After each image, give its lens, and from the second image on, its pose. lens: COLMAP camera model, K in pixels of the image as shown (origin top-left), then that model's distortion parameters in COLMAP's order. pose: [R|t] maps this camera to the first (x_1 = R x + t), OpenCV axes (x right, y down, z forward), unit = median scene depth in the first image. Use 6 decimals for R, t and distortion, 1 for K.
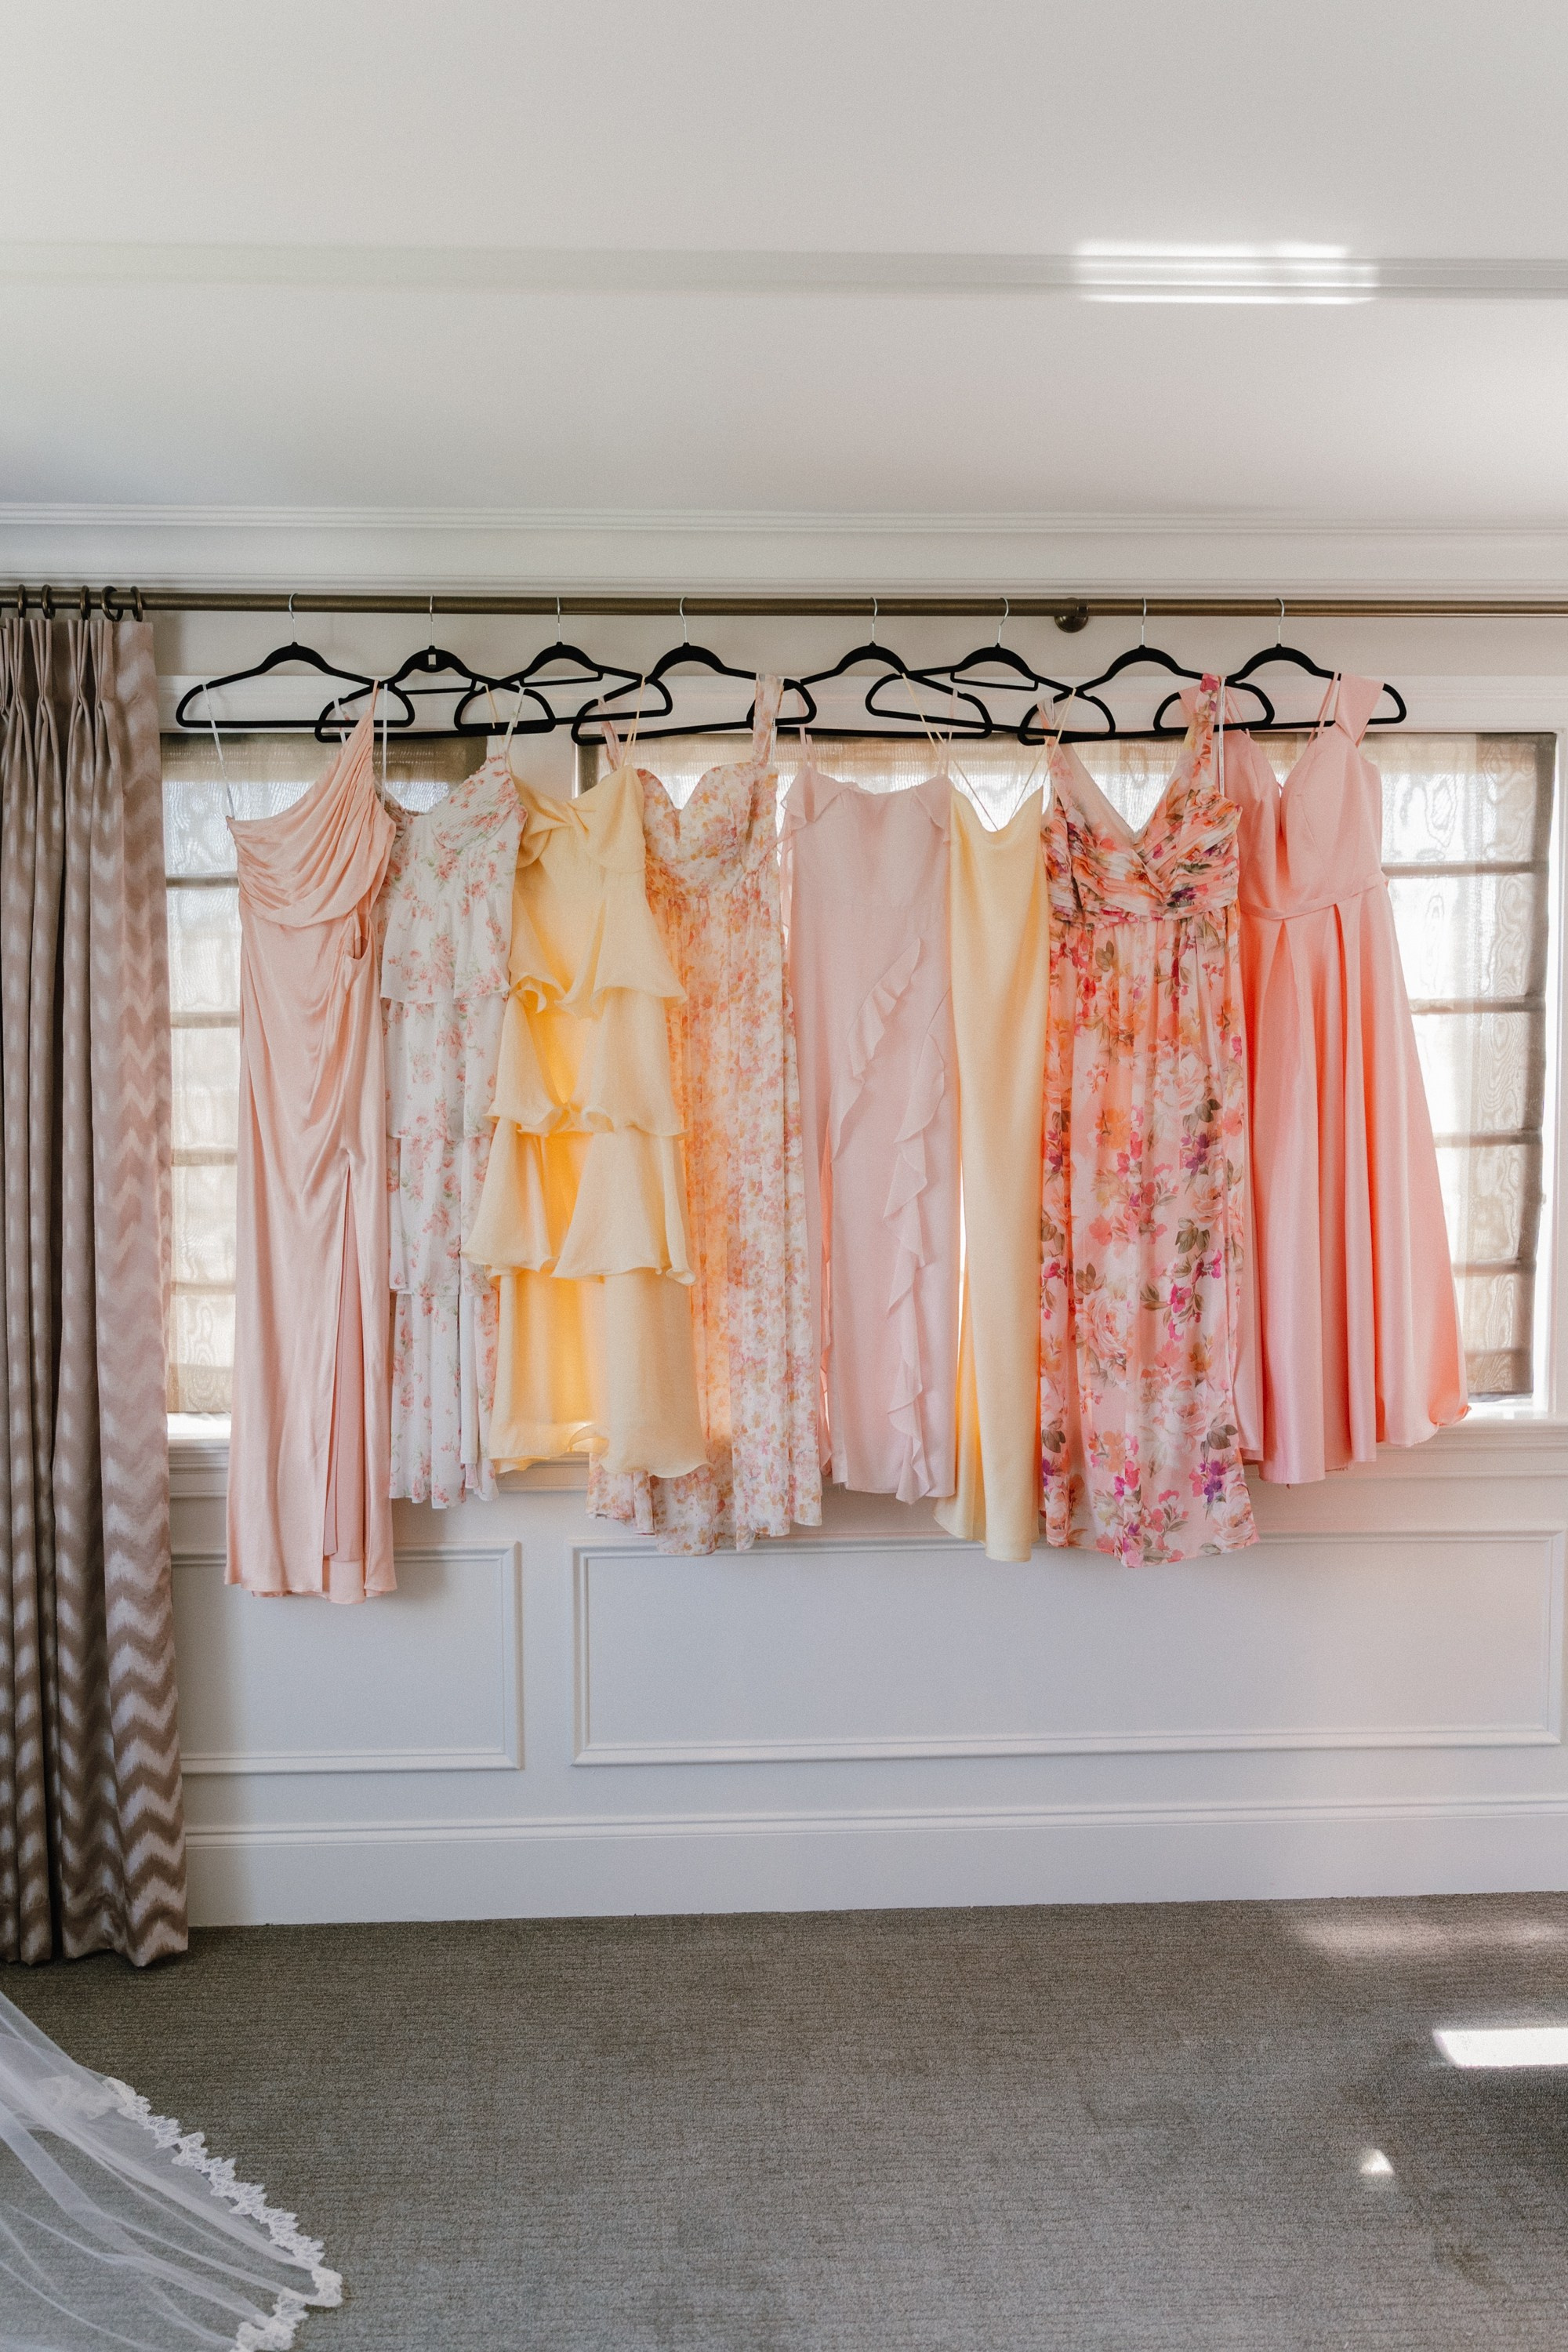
lens RADIAL K [[2183.8, 0, 761.3], [0, 2183.8, 1192.2], [0, 0, 1]] dist [0.013279, -0.038986]
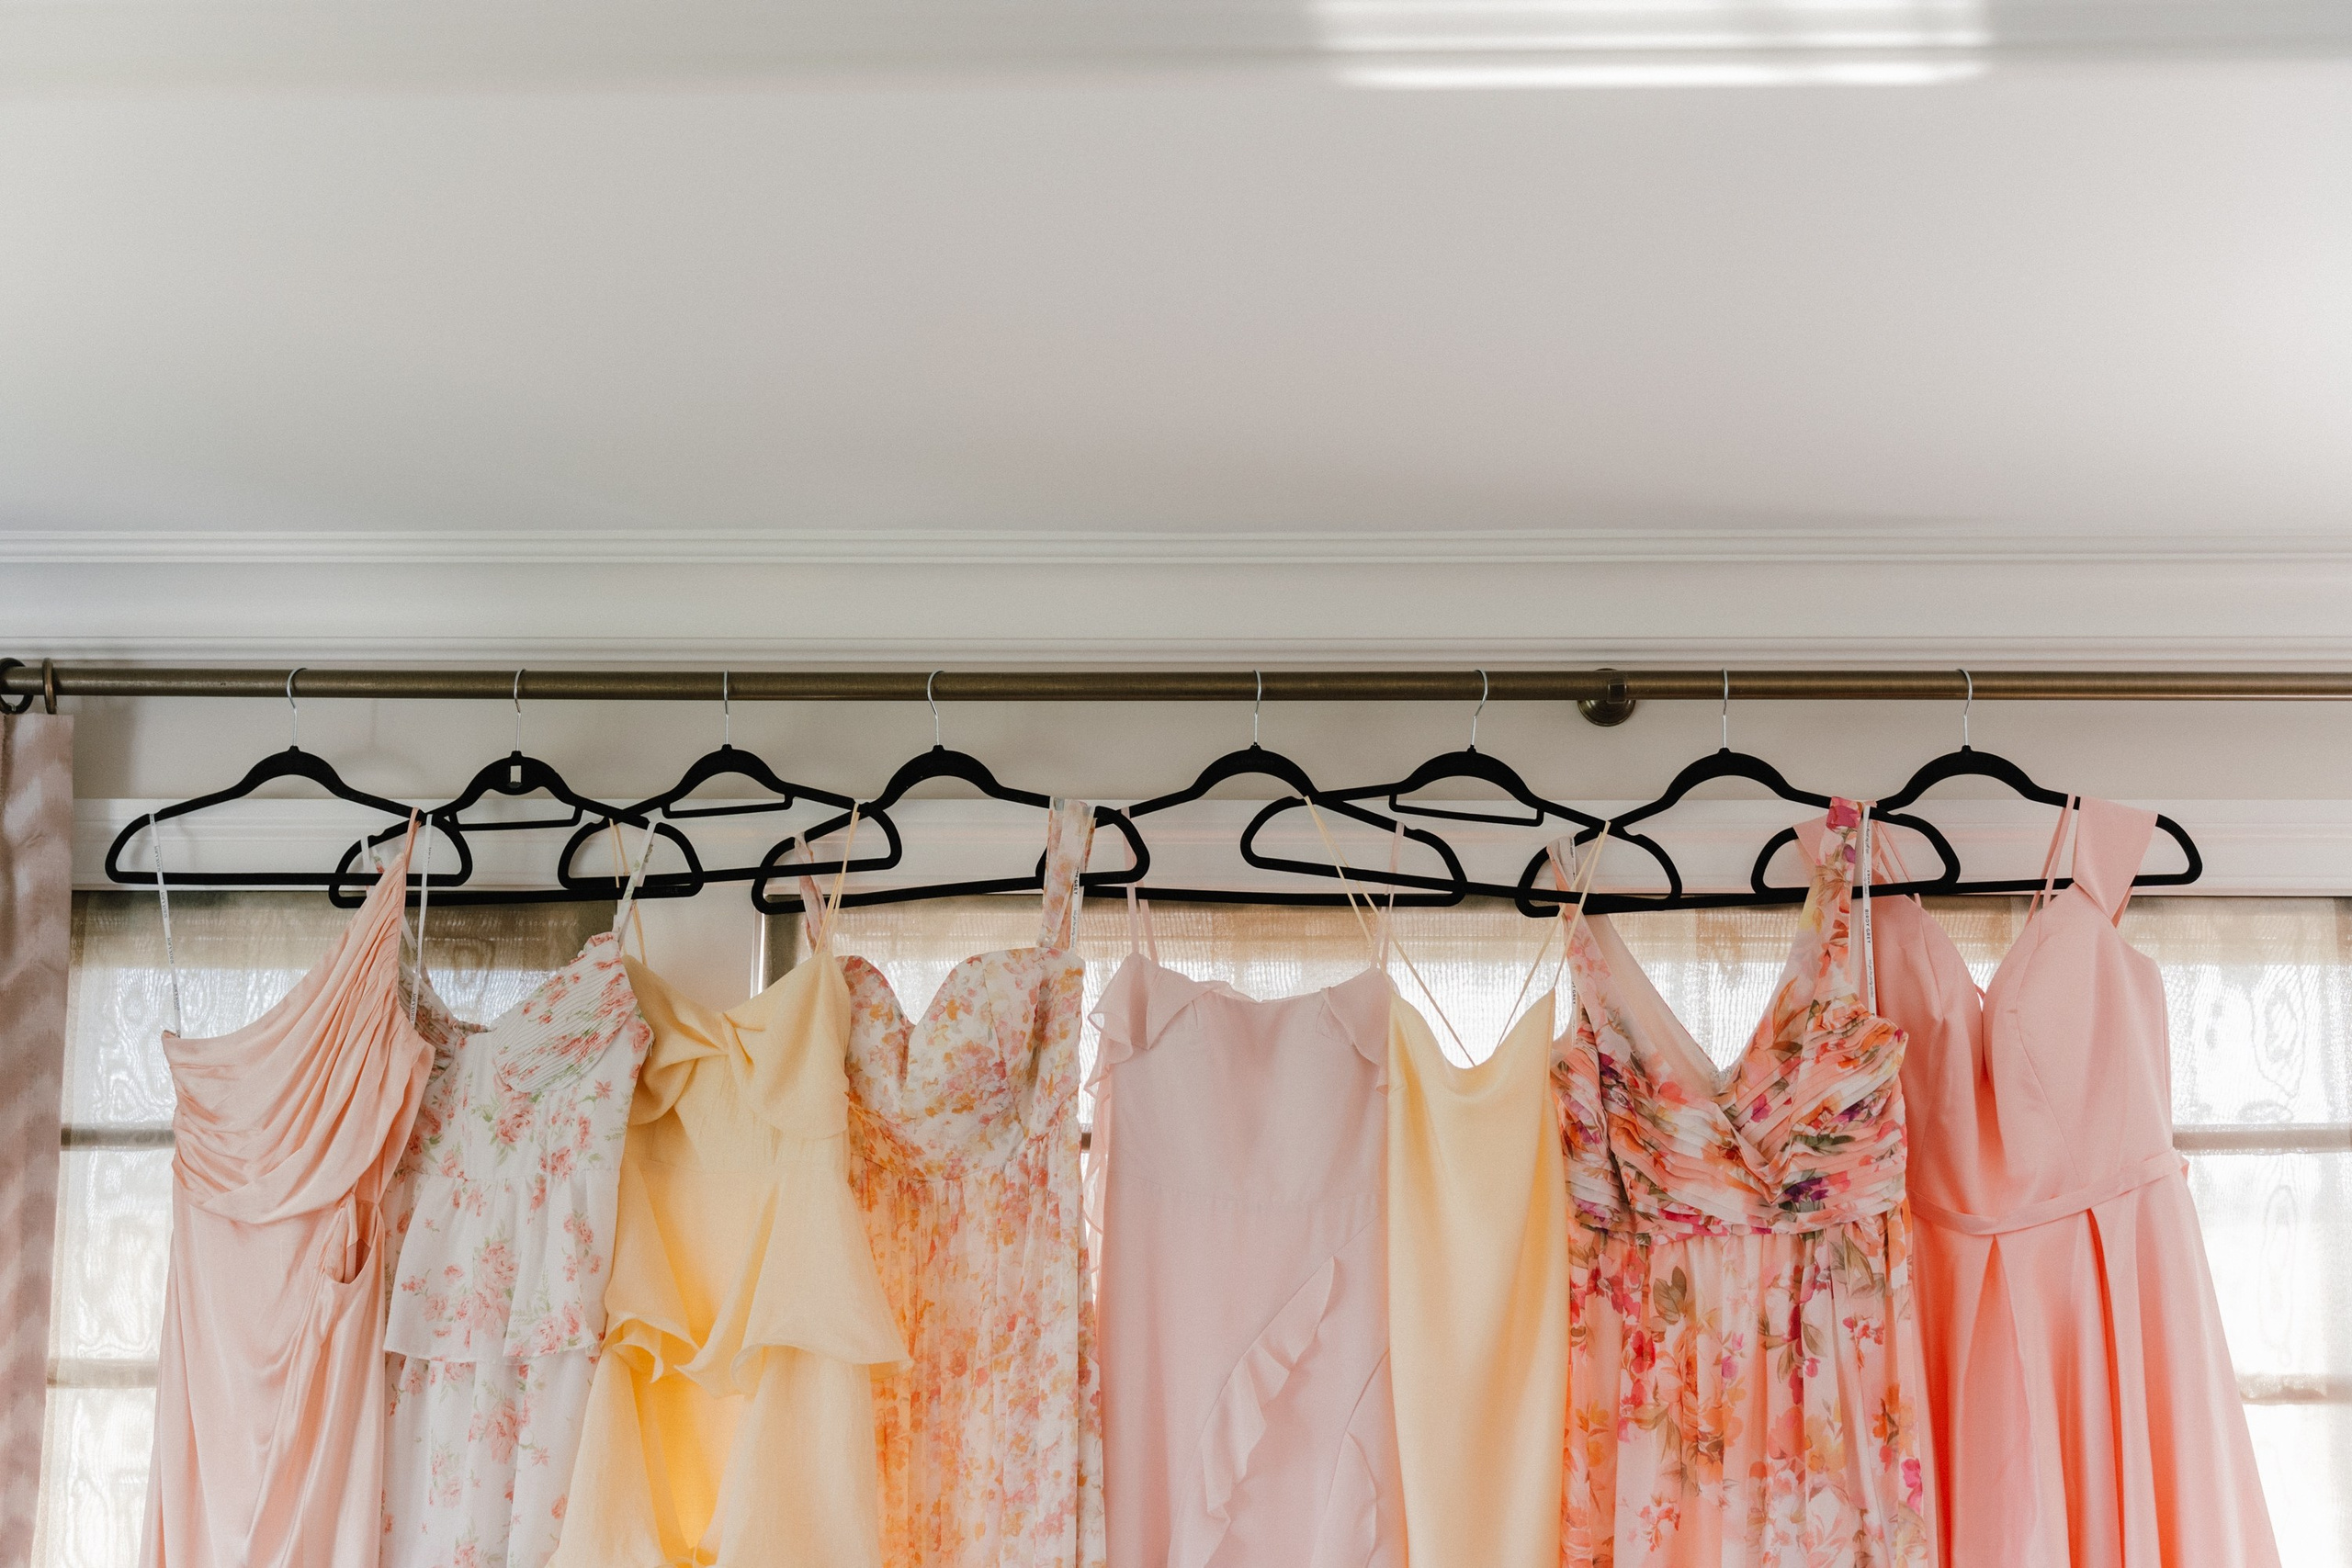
lens RADIAL K [[2710.9, 0, 1198.1], [0, 2710.9, 769.2], [0, 0, 1]] dist [-0.020182, 0.000000]
pose [[0.995505, -0.000424, -0.094705, 0.104364], [-0.020623, 0.975021, -0.221152, -0.084657], [0.092433, 0.222111, 0.970630, 0.296876]]
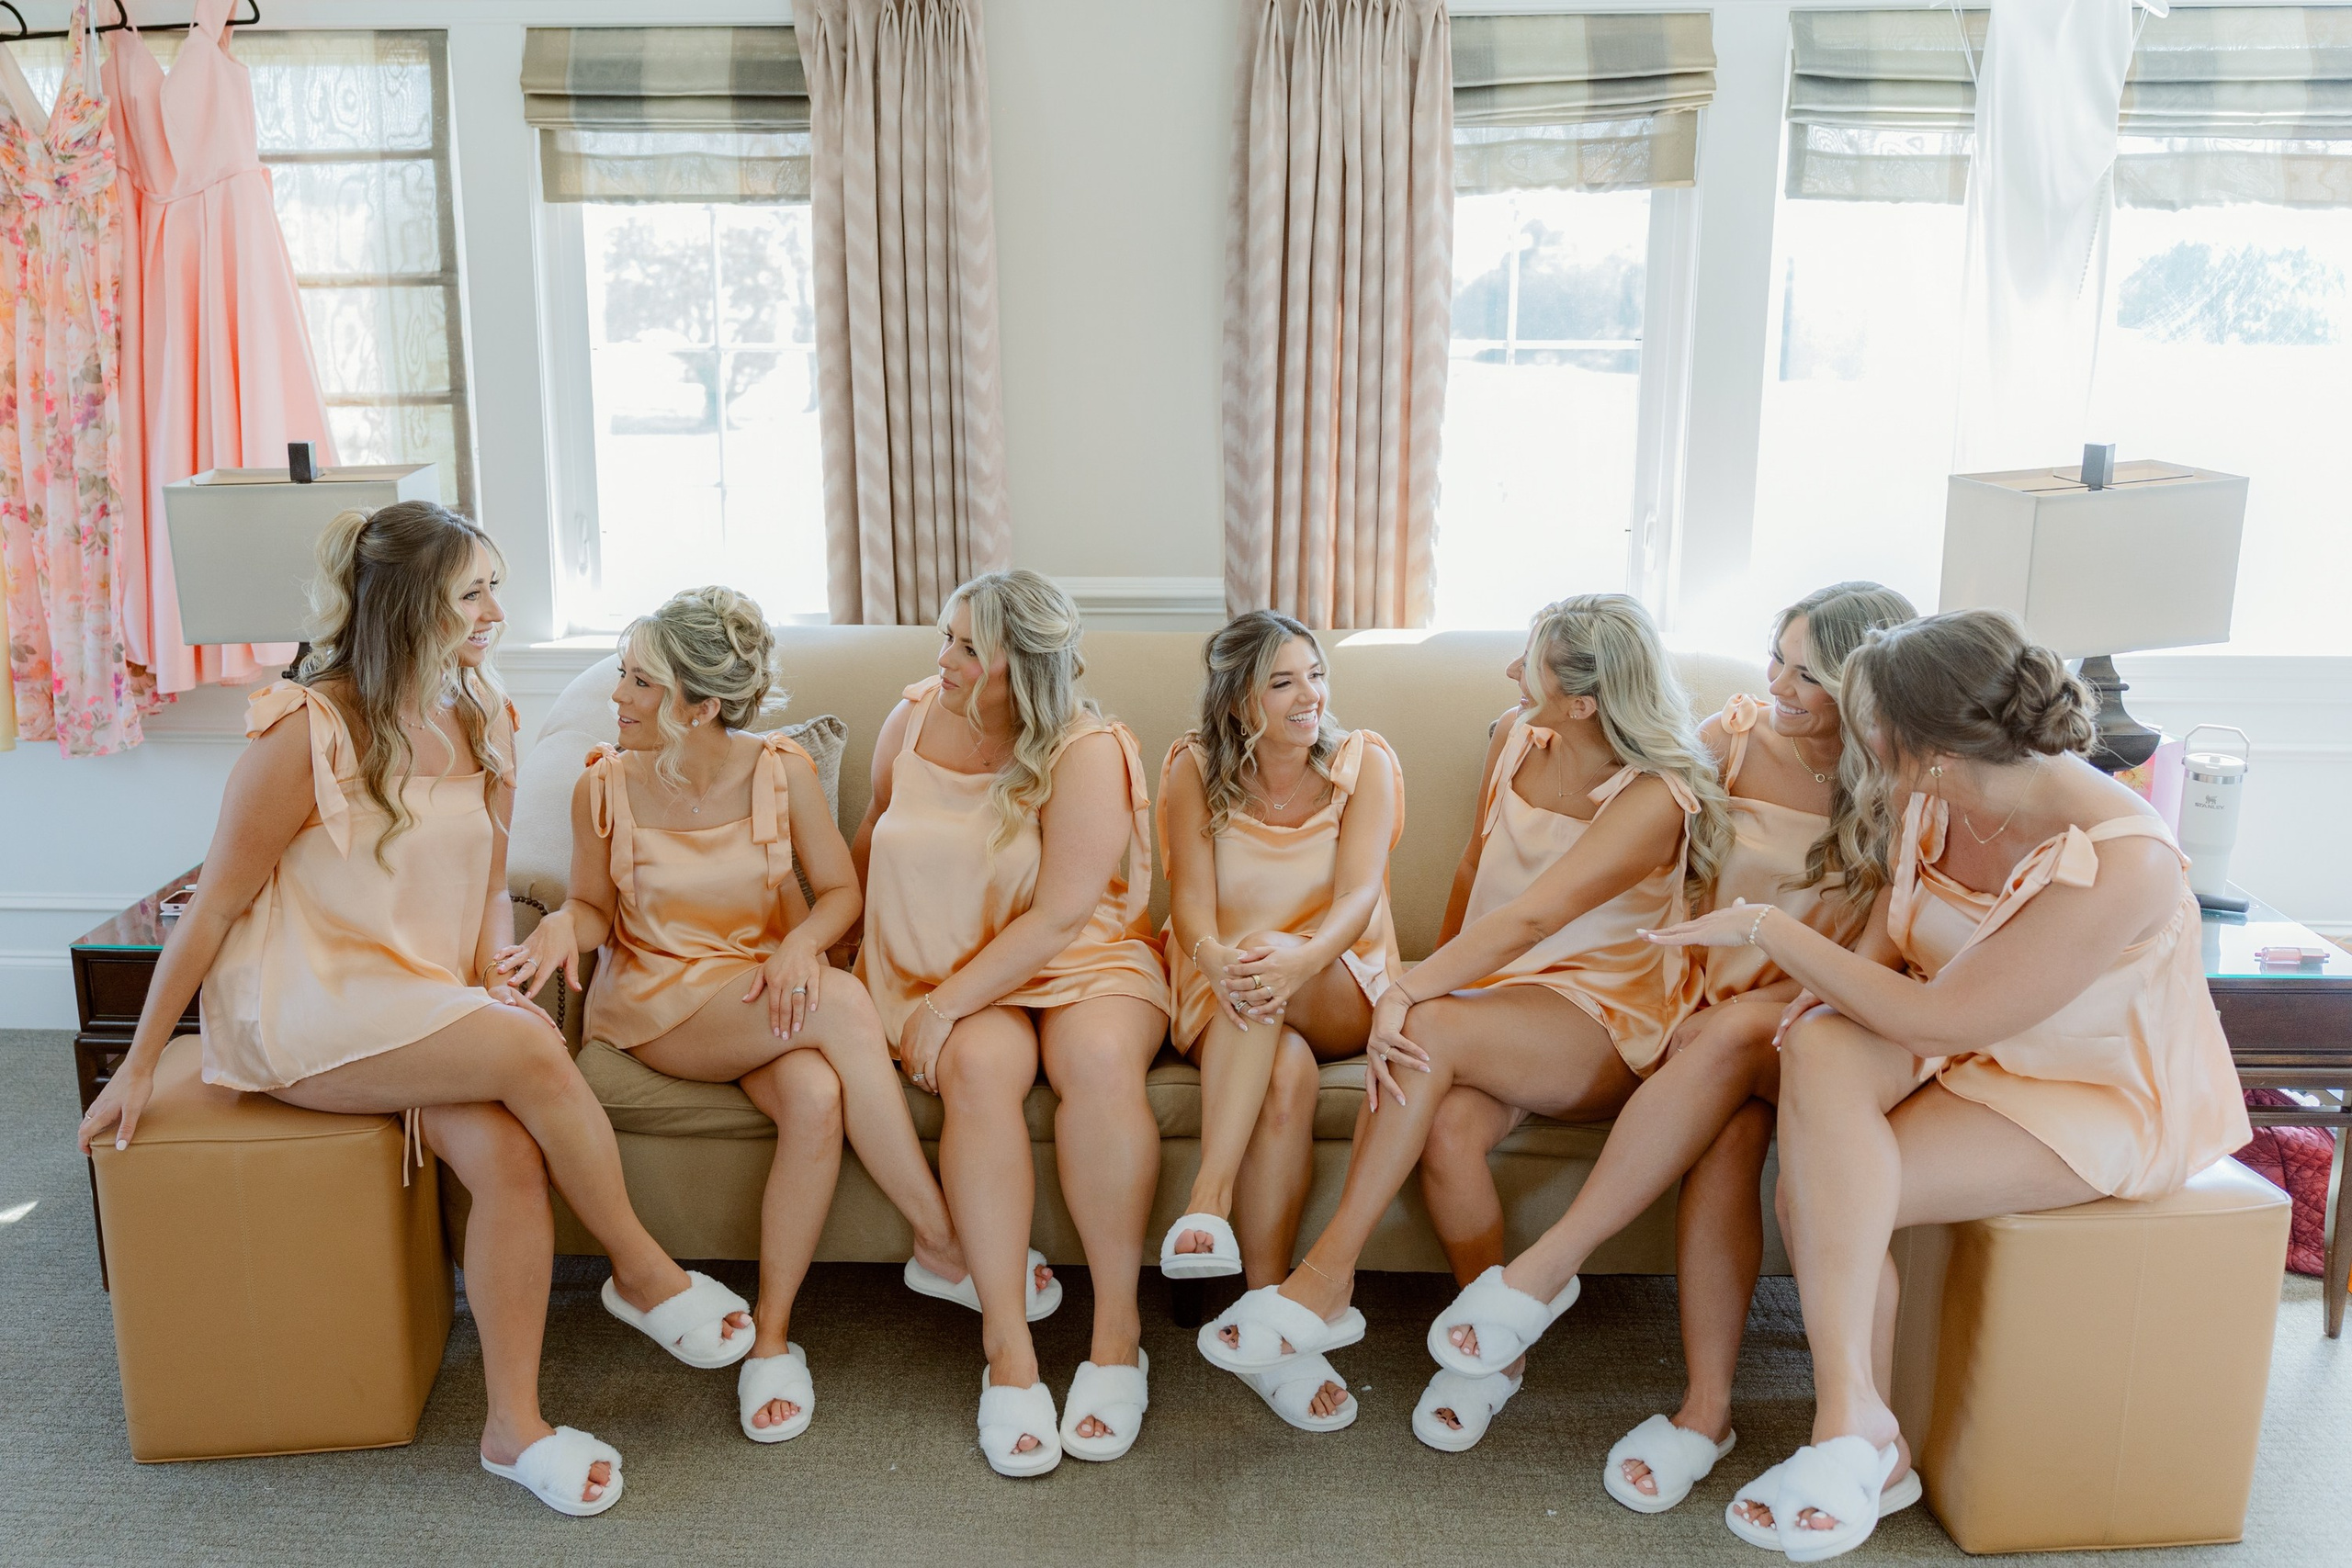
lens RADIAL K [[2093.6, 0, 1094.9], [0, 2093.6, 766.2], [0, 0, 1]] dist [0.003477, -0.017902]
pose [[0.997283, 0.023765, -0.069731, 0.808904], [-0.011642, 0.985487, 0.169354, -0.025977], [0.072744, -0.168082, 0.983085, -0.091256]]
